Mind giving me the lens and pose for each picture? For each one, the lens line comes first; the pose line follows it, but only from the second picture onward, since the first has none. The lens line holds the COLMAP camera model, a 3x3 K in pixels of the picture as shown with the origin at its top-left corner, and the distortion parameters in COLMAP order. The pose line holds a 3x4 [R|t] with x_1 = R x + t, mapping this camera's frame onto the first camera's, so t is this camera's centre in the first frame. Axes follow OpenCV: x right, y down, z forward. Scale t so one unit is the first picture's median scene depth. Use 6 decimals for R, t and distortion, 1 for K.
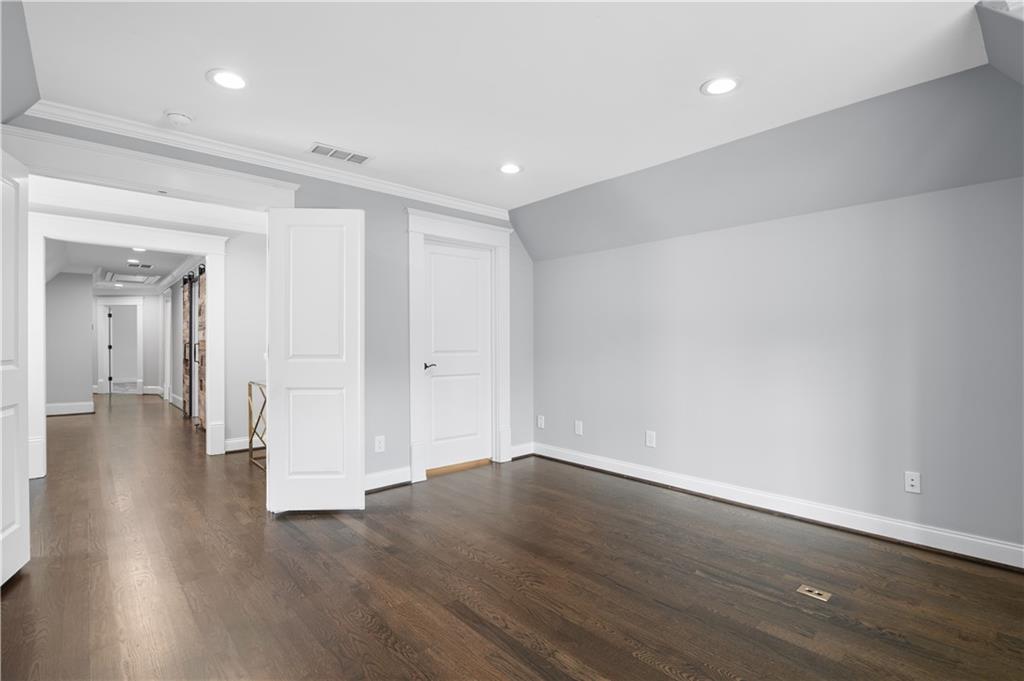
lens RADIAL K [[484.3, 0, 517.1], [0, 484.3, 342.9], [0, 0, 1]] dist [-0.003860, -0.000414]
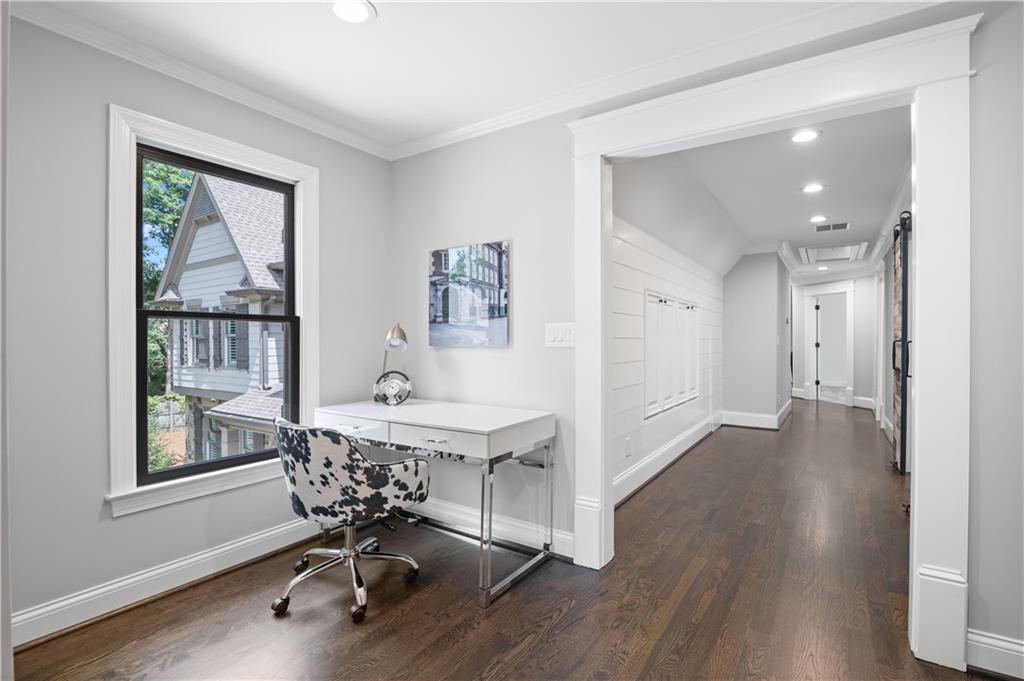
lens RADIAL K [[484.3, 0, 515.1], [0, 484.3, 344.1], [0, 0, 1]] dist [-0.003860, -0.000414]
pose [[0.255309, 0.008196, -0.966825, -0.446314], [-0.000686, 0.999965, 0.008296, 0.001035], [0.966859, -0.001455, 0.255306, 0.754753]]
